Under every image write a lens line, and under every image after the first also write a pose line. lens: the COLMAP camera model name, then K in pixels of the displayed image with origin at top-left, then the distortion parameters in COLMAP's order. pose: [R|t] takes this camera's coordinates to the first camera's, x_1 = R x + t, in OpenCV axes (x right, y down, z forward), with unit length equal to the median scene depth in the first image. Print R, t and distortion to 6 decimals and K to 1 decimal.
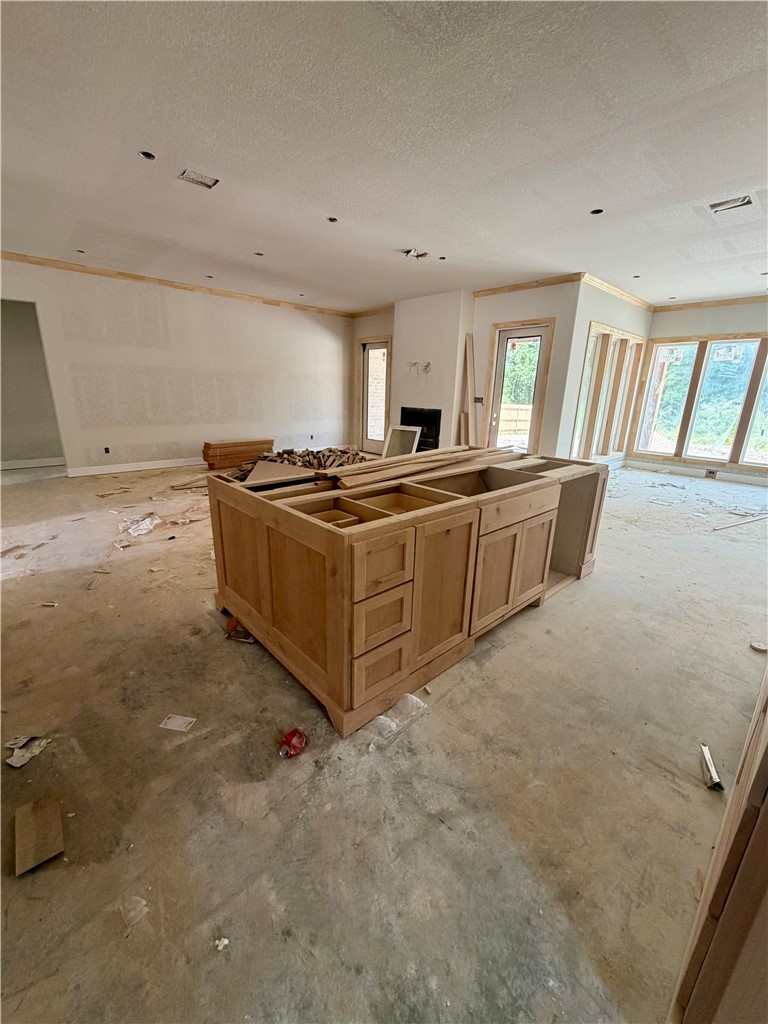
lens RADIAL K [[411.4, 0, 383.2], [0, 411.4, 508.6], [0, 0, 1]] dist [0.000968, -0.000152]
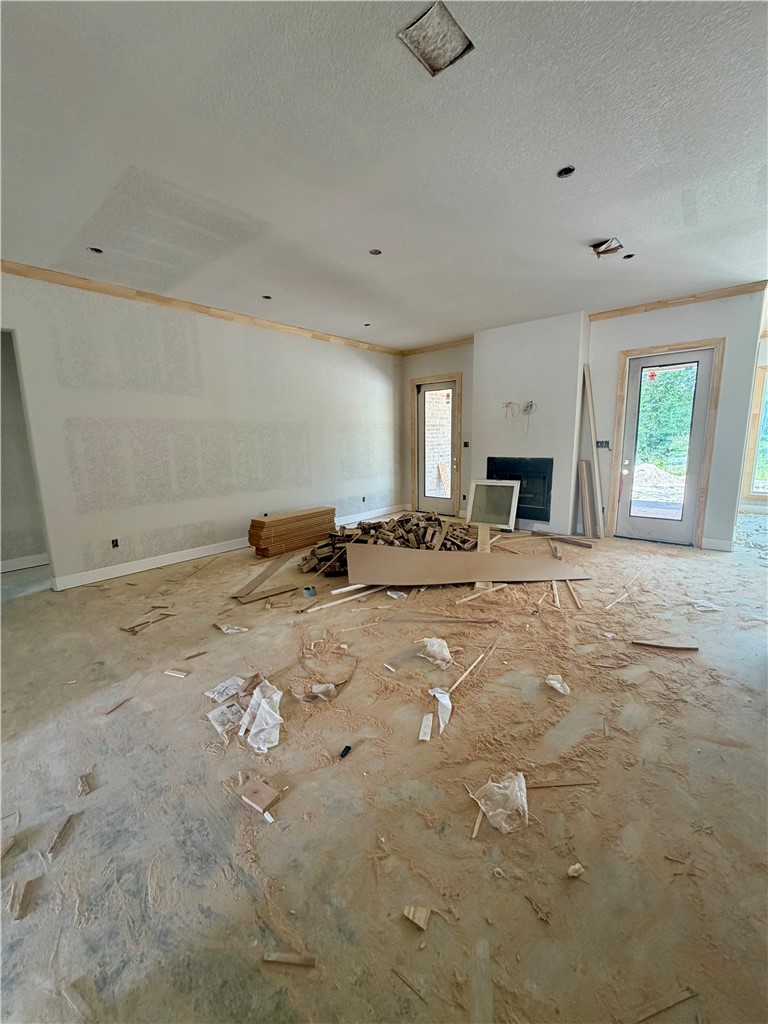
lens RADIAL K [[411.4, 0, 383.6], [0, 411.4, 508.3], [0, 0, 1]] dist [0.000968, -0.000152]
pose [[0.993240, -0.062108, 0.098064, -0.282176], [0.072451, 0.991755, -0.105701, -0.090367], [-0.090691, 0.112091, 0.989551, 0.272681]]
